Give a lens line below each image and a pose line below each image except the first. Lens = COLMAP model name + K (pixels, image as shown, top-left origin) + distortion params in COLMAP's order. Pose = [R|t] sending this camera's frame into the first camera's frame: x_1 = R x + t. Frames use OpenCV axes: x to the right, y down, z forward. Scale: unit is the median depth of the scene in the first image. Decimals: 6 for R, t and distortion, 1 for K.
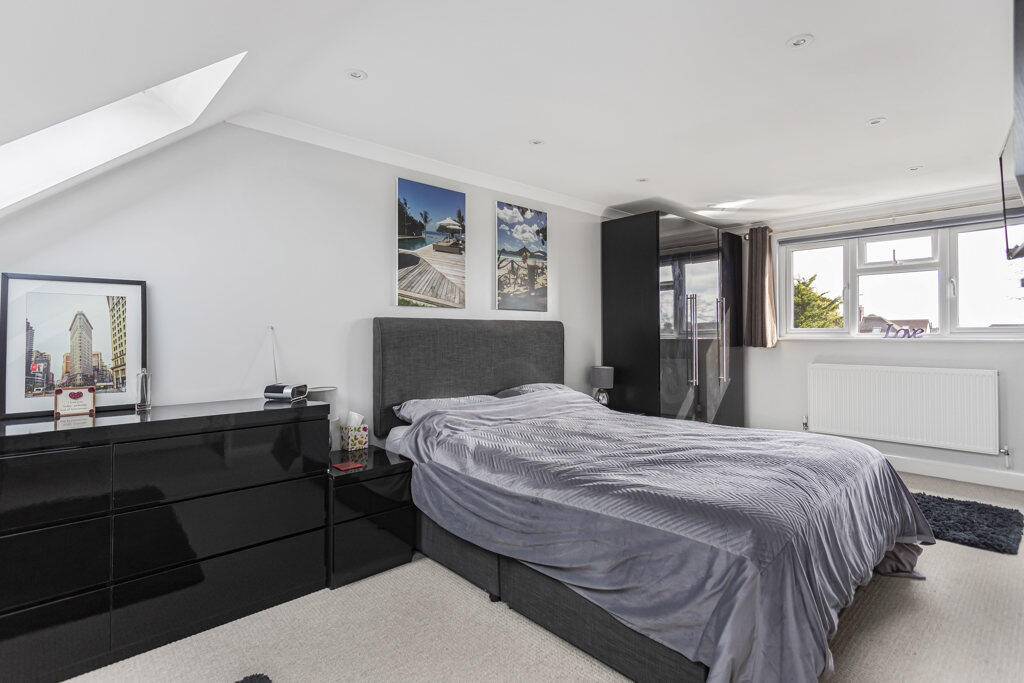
lens RADIAL K [[496.4, 0, 520.8], [0, 496.4, 338.6], [0, 0, 1]] dist [-0.000662, 0.000205]
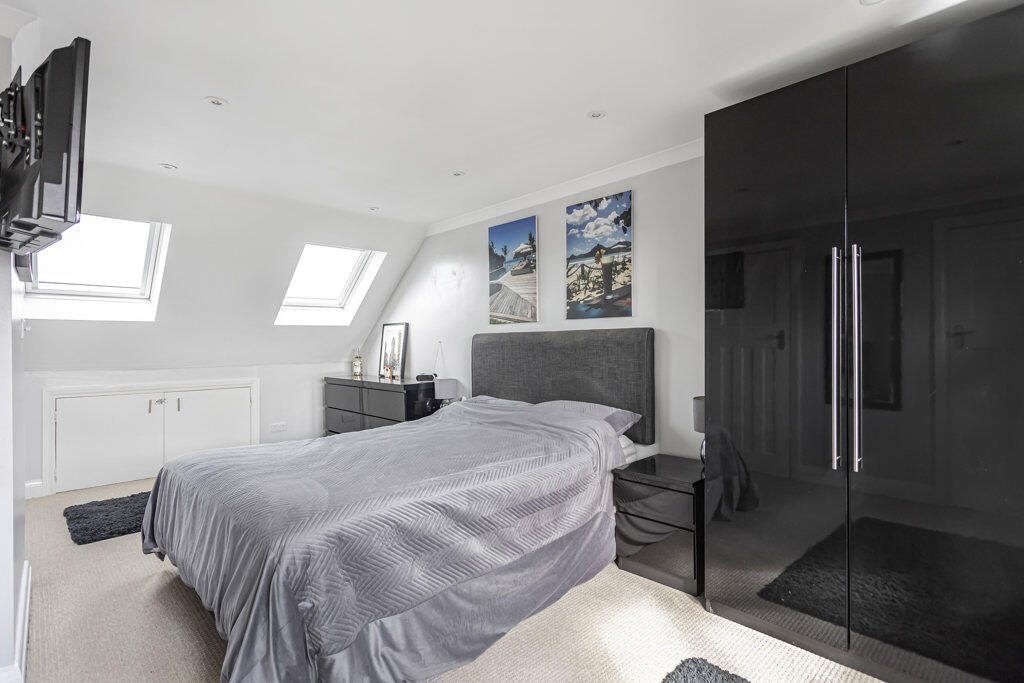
lens RADIAL K [[496.4, 0, 520.8], [0, 496.4, 338.6], [0, 0, 1]] dist [-0.000662, 0.000205]
pose [[0.024847, -0.008626, -0.999654, 0.903712], [-0.000126, 0.999963, -0.008631, -0.014123], [0.999691, 0.000340, 0.024845, 0.882610]]
